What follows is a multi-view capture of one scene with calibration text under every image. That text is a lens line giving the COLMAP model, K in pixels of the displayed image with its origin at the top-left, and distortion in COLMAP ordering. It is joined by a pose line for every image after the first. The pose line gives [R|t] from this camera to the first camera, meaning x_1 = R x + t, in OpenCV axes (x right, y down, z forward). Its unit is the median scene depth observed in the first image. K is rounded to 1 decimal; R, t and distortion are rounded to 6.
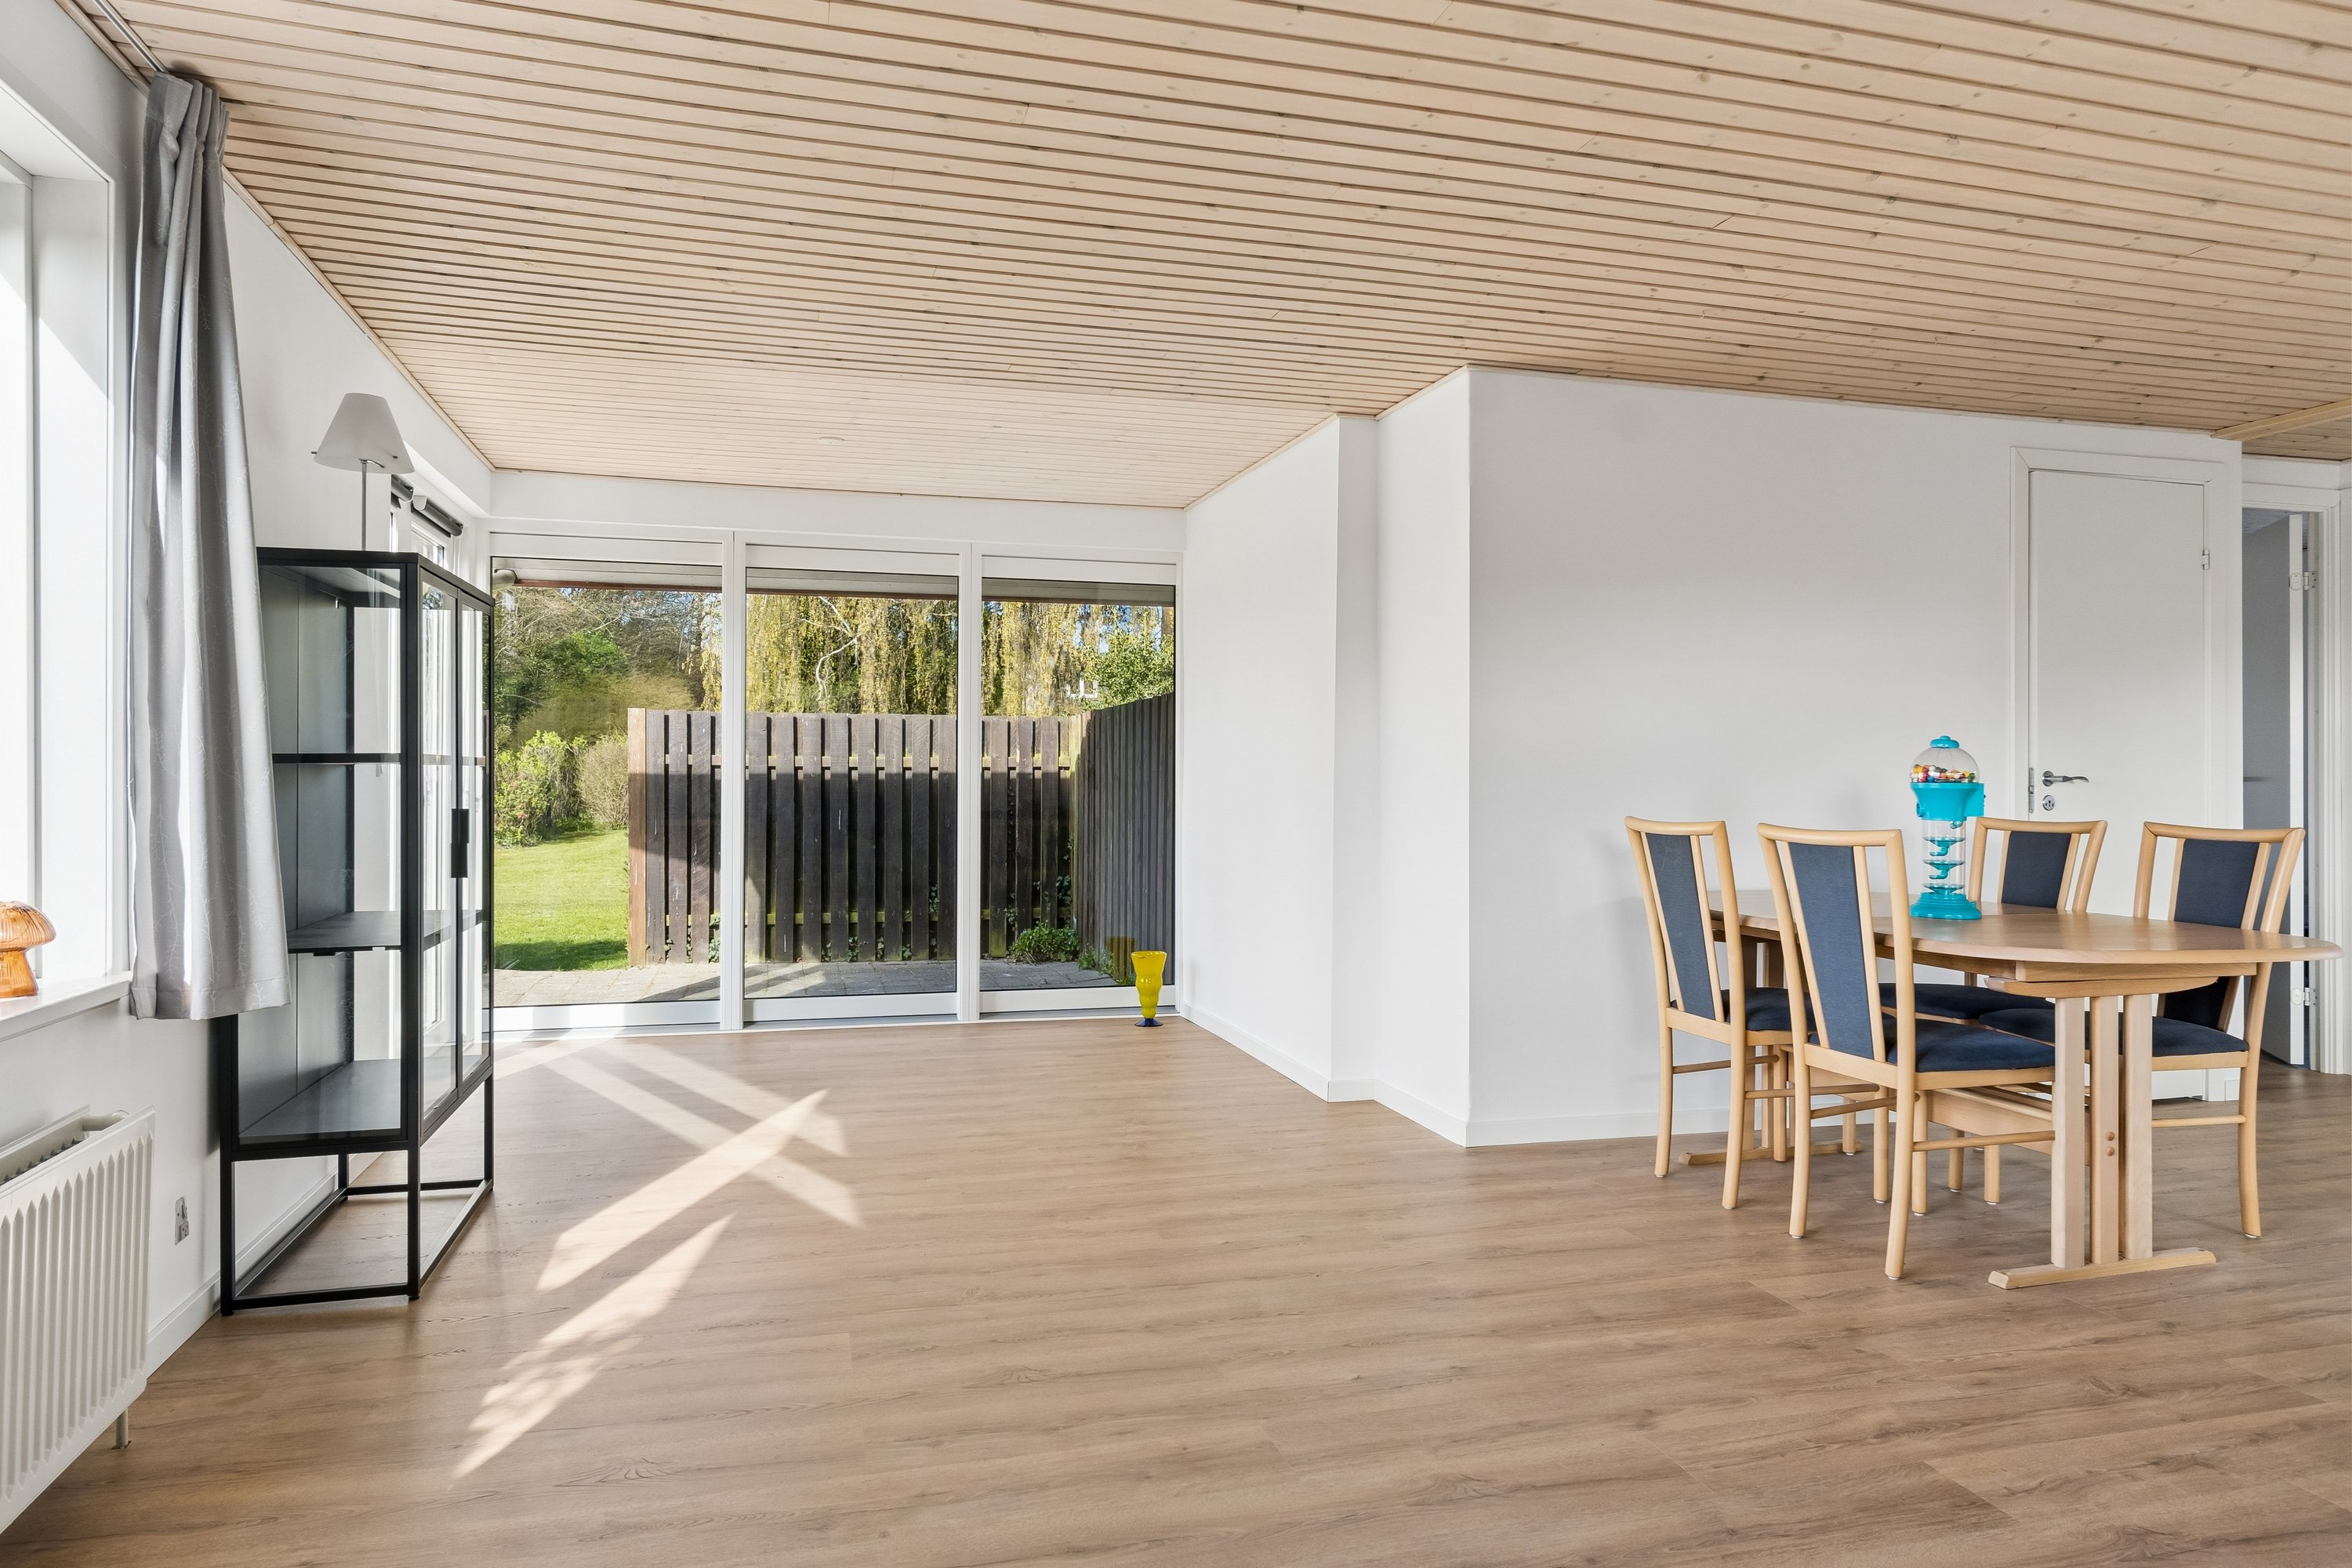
lens RADIAL K [[1468.1, 0, 1176.0], [0, 1468.1, 784.0], [0, 0, 1]] dist [-0.005266, -0.001224]
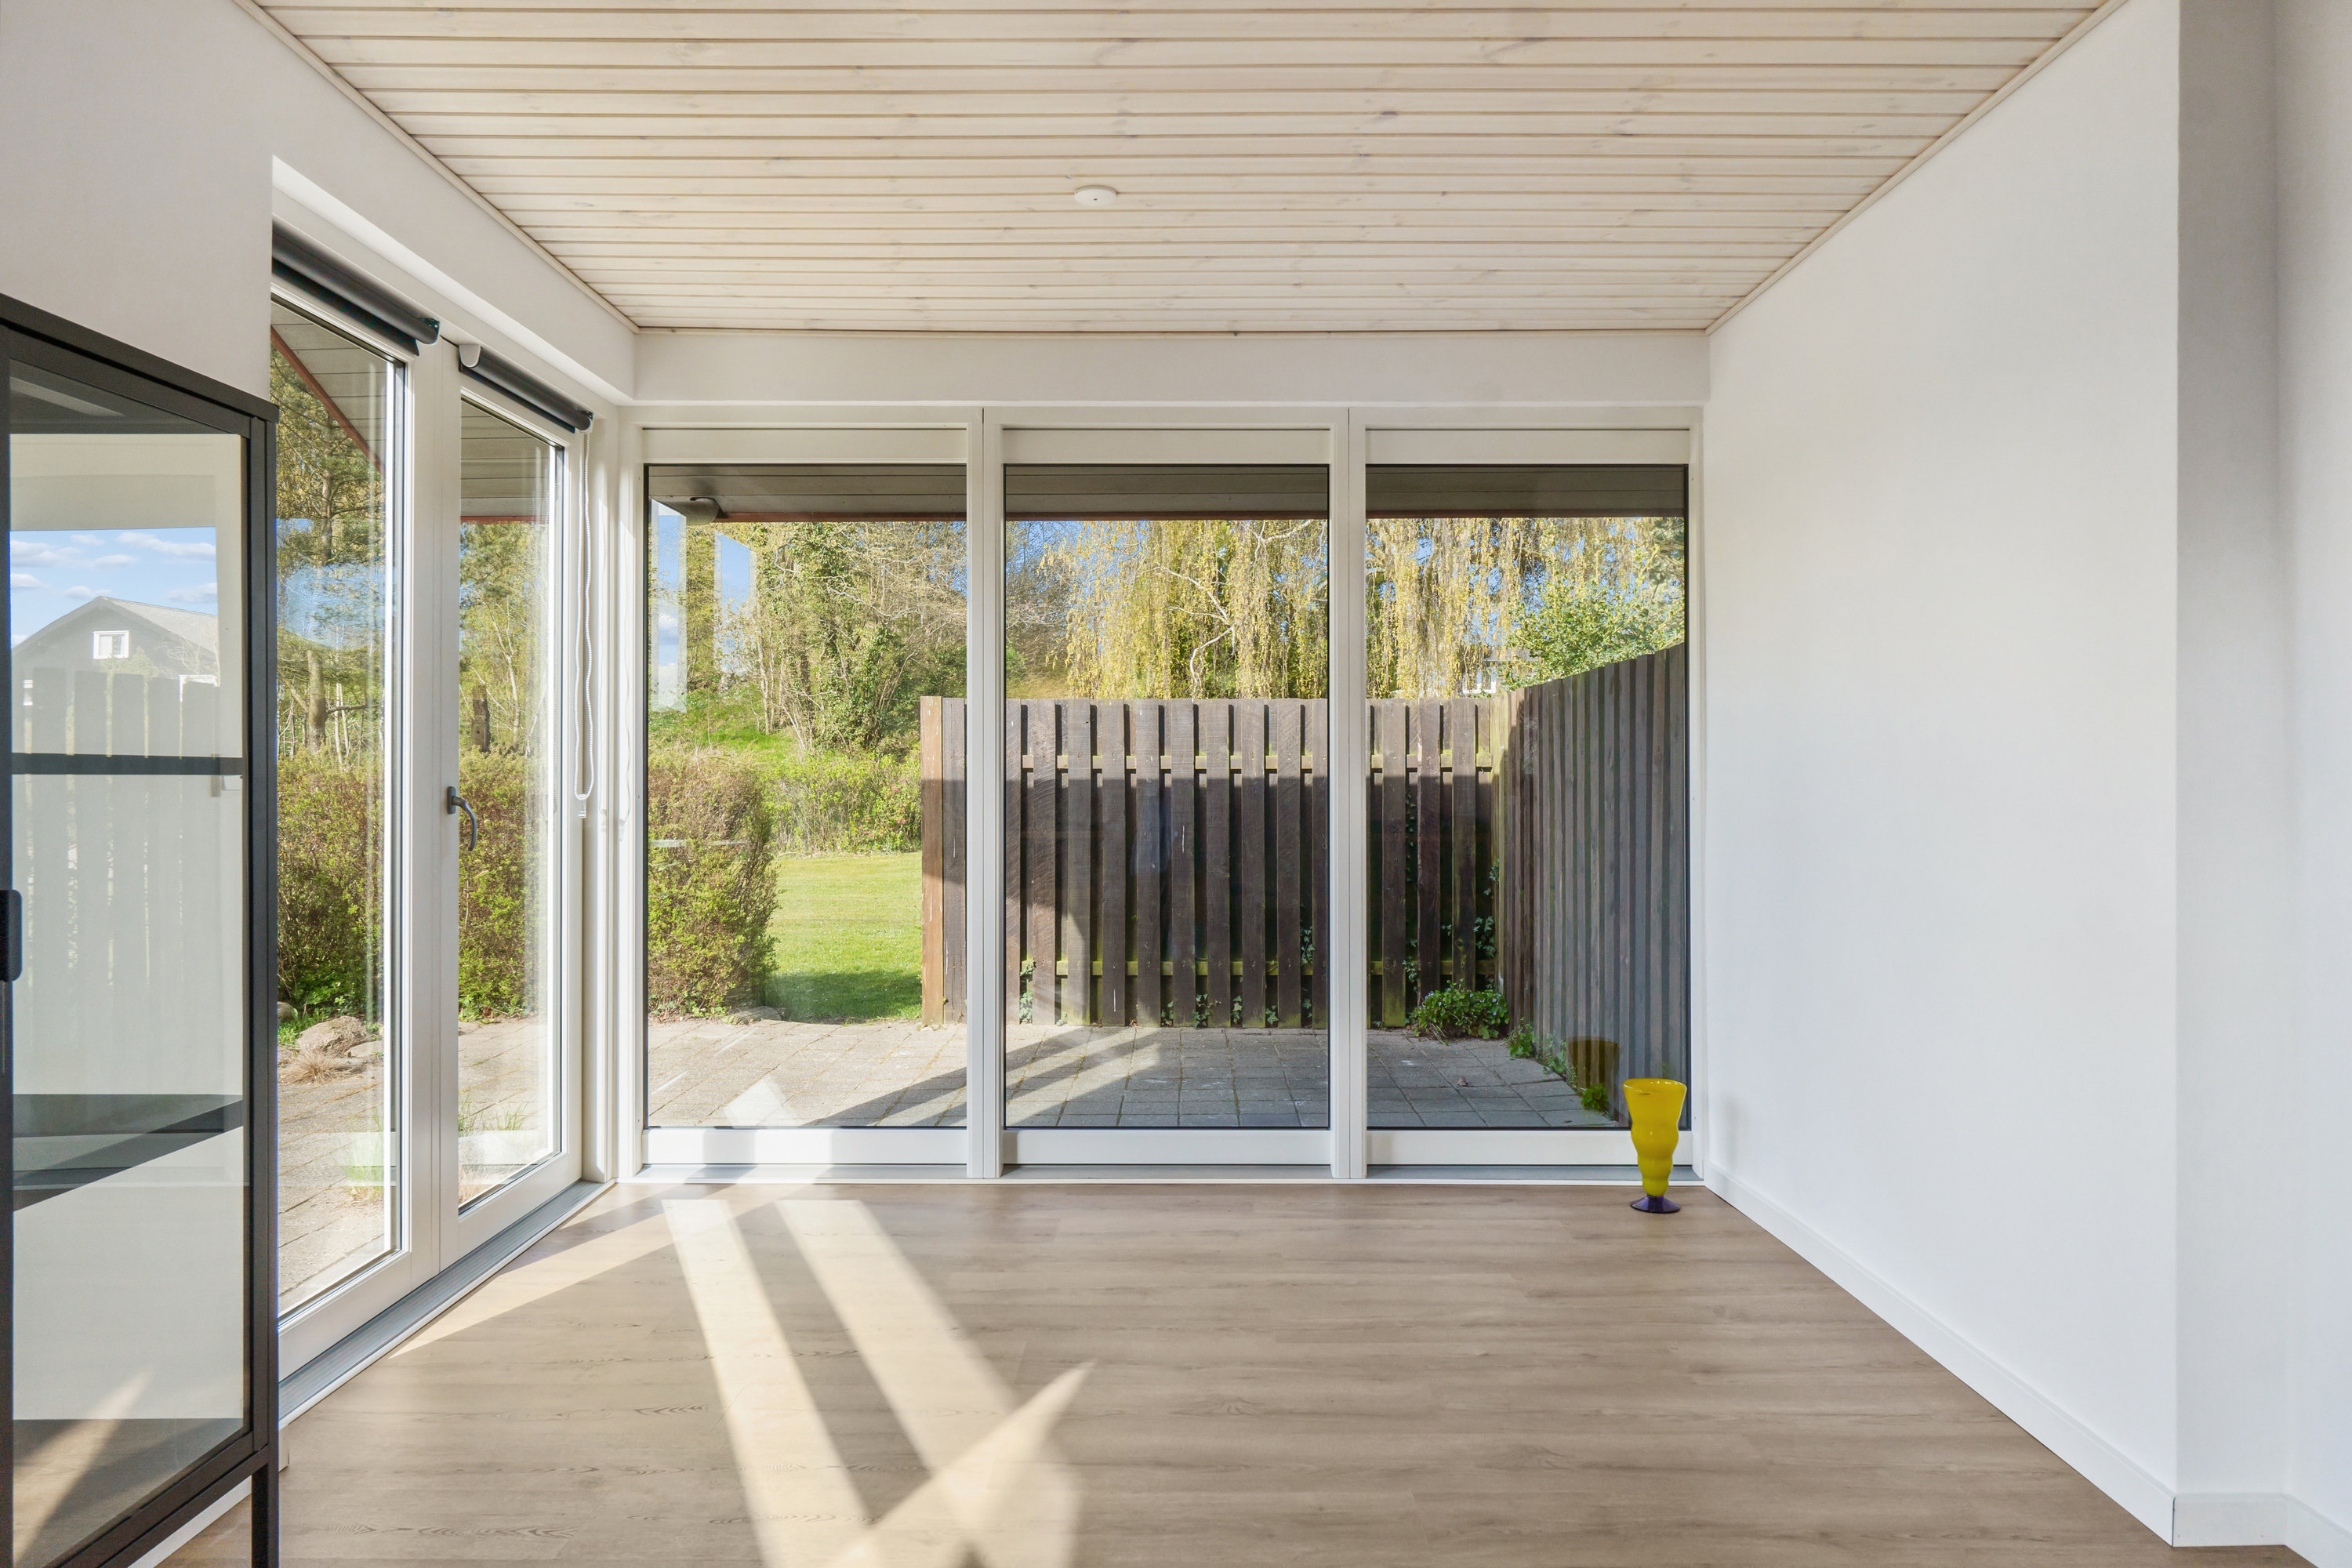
lens RADIAL K [[1468.1, 0, 1176.0], [0, 1468.1, 784.0], [0, 0, 1]] dist [-0.005266, -0.001224]
pose [[0.964850, -0.004419, -0.262766, -0.033664], [0.004326, 0.999990, -0.000930, -0.003487], [0.262767, -0.000240, 0.964859, 0.267358]]
